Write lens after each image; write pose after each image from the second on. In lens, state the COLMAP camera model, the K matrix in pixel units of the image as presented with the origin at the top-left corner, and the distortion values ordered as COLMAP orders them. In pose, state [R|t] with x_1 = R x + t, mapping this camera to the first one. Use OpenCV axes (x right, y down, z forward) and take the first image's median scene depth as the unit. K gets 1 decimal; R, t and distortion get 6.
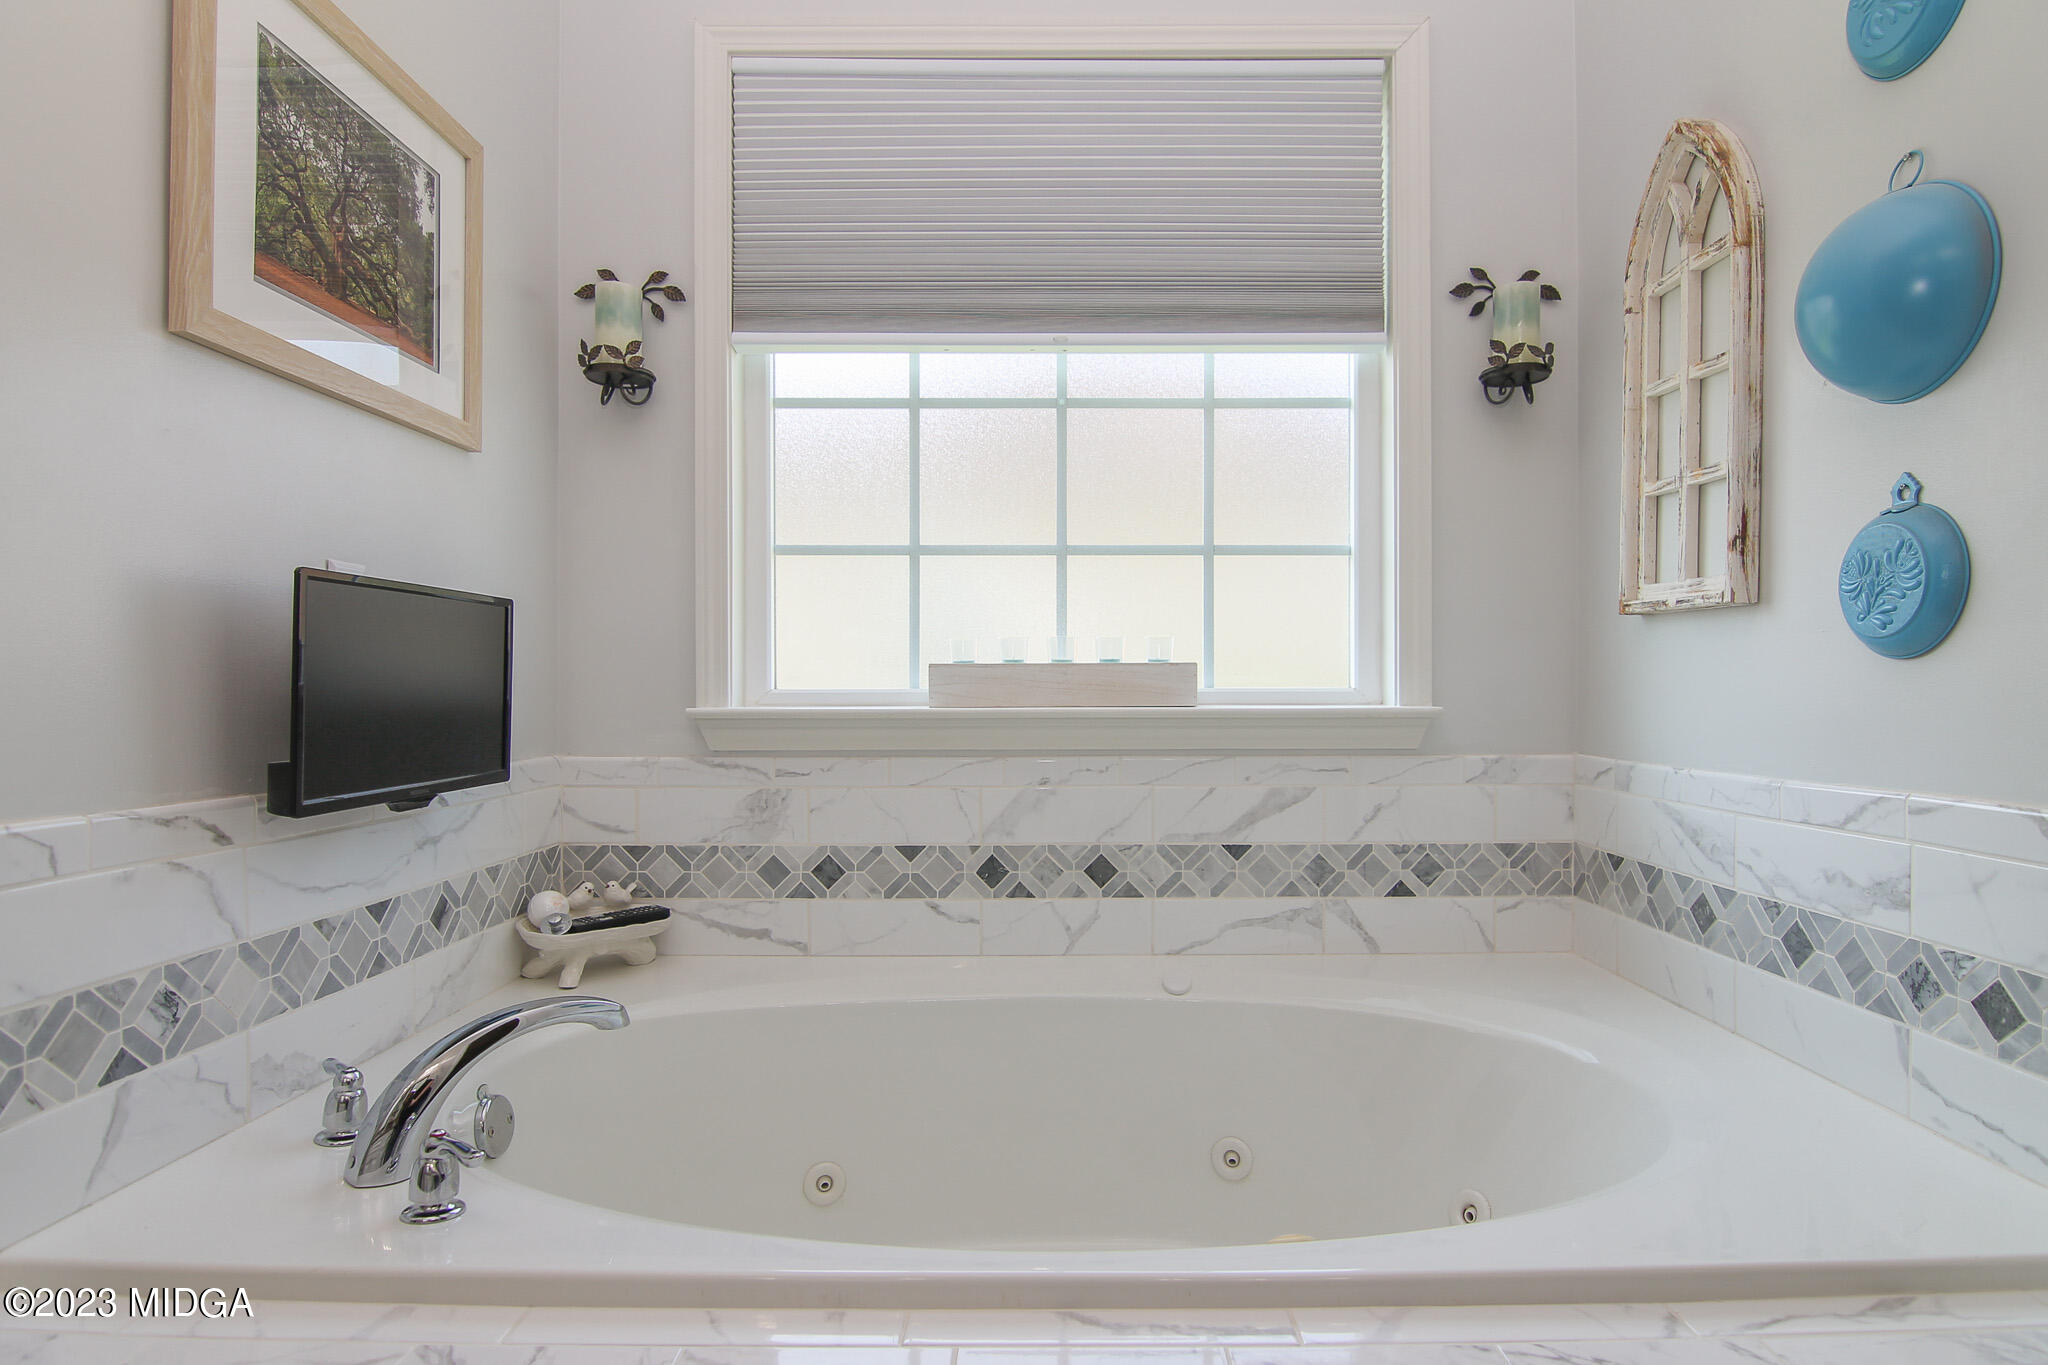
lens RADIAL K [[1083.1, 0, 1029.3], [0, 1083.1, 697.4], [0, 0, 1]] dist [-0.008308, -0.003100]
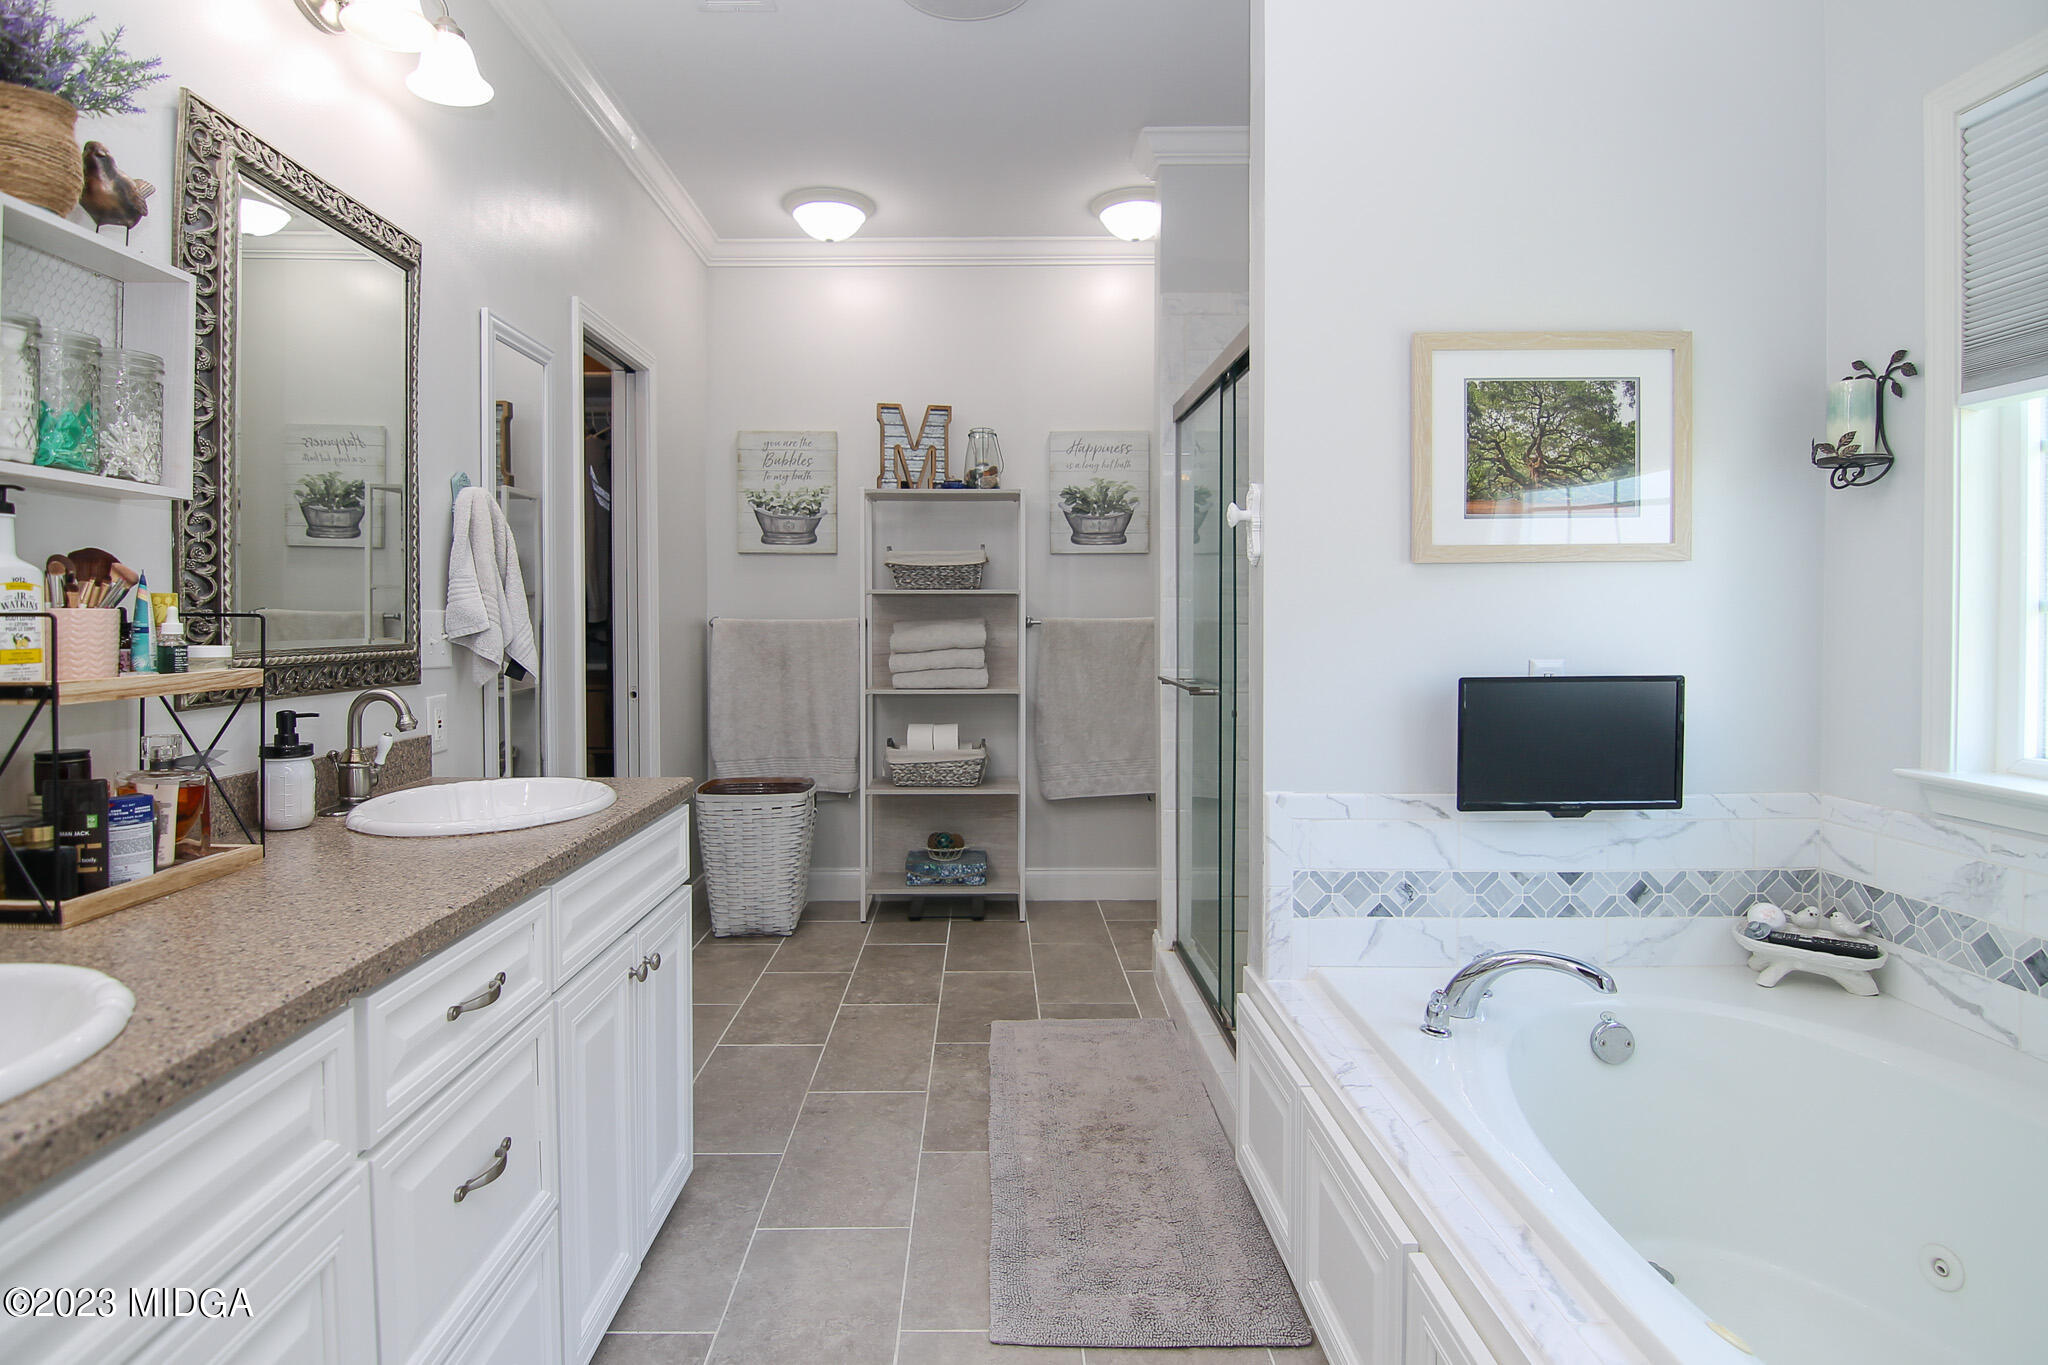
lens RADIAL K [[1083.1, 0, 1002.8], [0, 1083.1, 624.8], [0, 0, 1]] dist [-0.008308, -0.003100]
pose [[0.004356, 0.009491, -0.999945, 0.860467], [0.000240, 0.999955, 0.009492, -0.166062], [0.999990, -0.000281, 0.004353, 0.144268]]
